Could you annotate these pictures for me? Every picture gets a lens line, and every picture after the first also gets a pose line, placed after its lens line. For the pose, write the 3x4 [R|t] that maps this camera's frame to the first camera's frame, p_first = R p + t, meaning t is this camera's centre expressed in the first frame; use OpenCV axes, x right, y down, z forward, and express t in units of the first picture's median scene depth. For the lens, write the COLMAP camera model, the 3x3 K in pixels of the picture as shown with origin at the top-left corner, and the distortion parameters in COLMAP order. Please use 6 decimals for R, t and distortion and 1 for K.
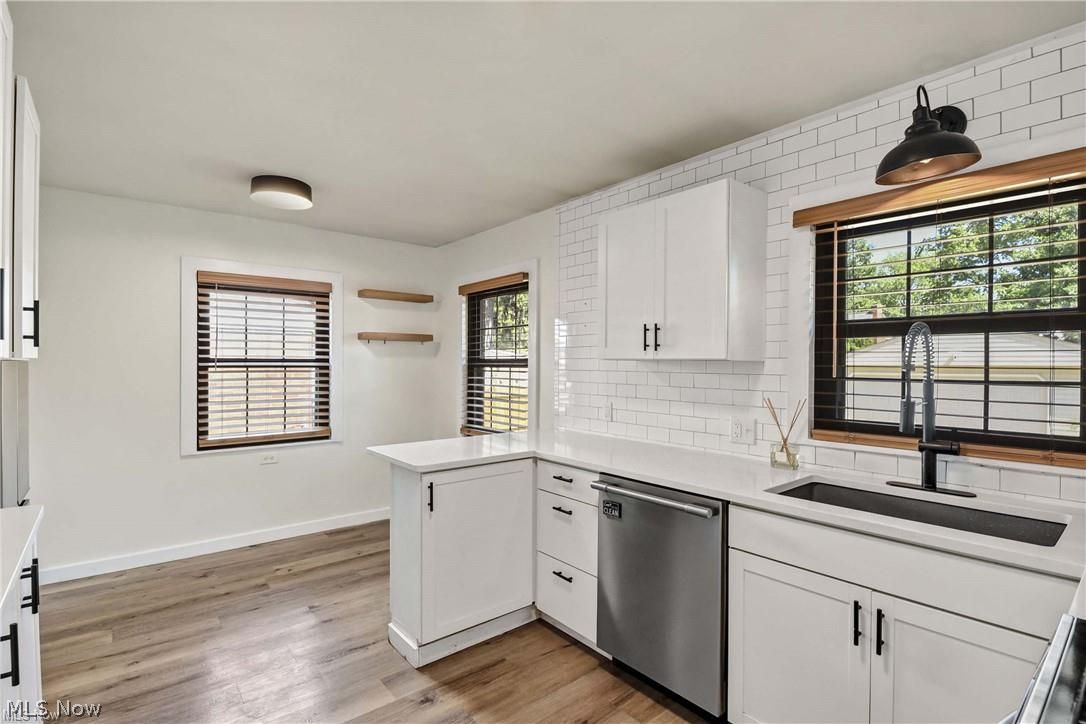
lens RADIAL K [[513.5, 0, 547.0], [0, 513.5, 370.9], [0, 0, 1]] dist [-0.015077, -0.000929]
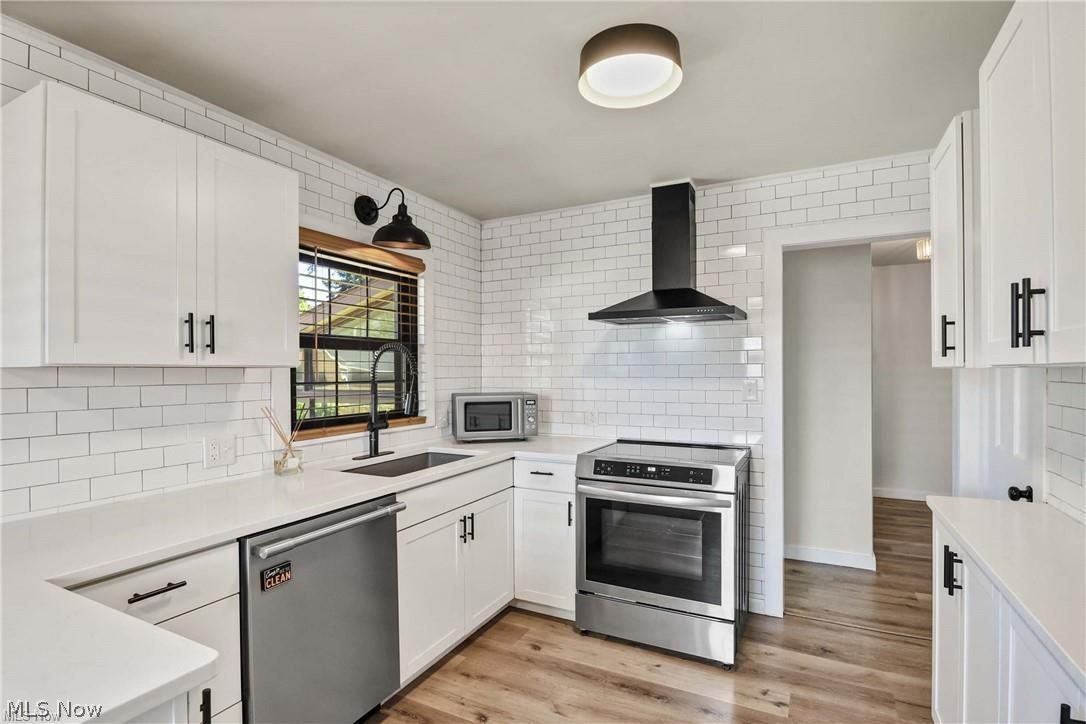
lens RADIAL K [[513.5, 0, 547.7], [0, 513.5, 368.1], [0, 0, 1]] dist [-0.015077, -0.000929]
pose [[-0.386585, 0.001758, 0.922252, -0.429074], [0.017589, 0.999830, 0.005467, -0.010432], [-0.922086, 0.018335, -0.386551, 0.586150]]
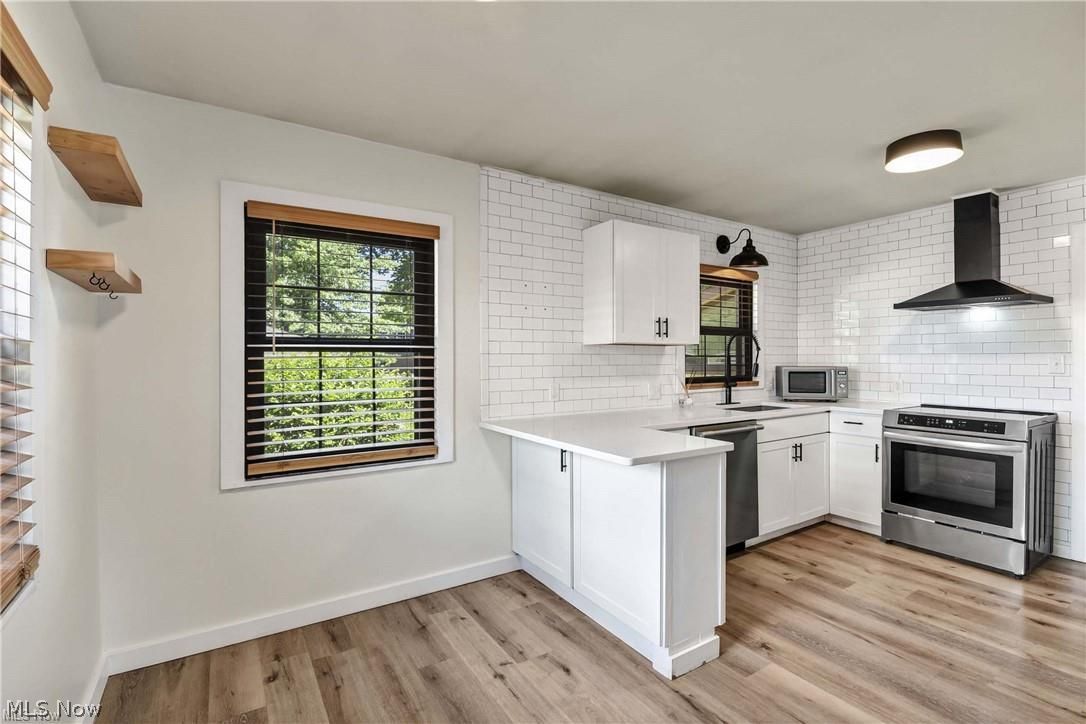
lens RADIAL K [[499.9, 0, 567.6], [0, 499.9, 356.4], [0, 0, 1]] dist [-0.007592, -0.007096]
pose [[0.107823, -0.001335, 0.994169, -0.814456], [0.018314, 0.999832, -0.000644, 0.005535], [-0.994001, 0.018276, 0.107829, 0.779201]]
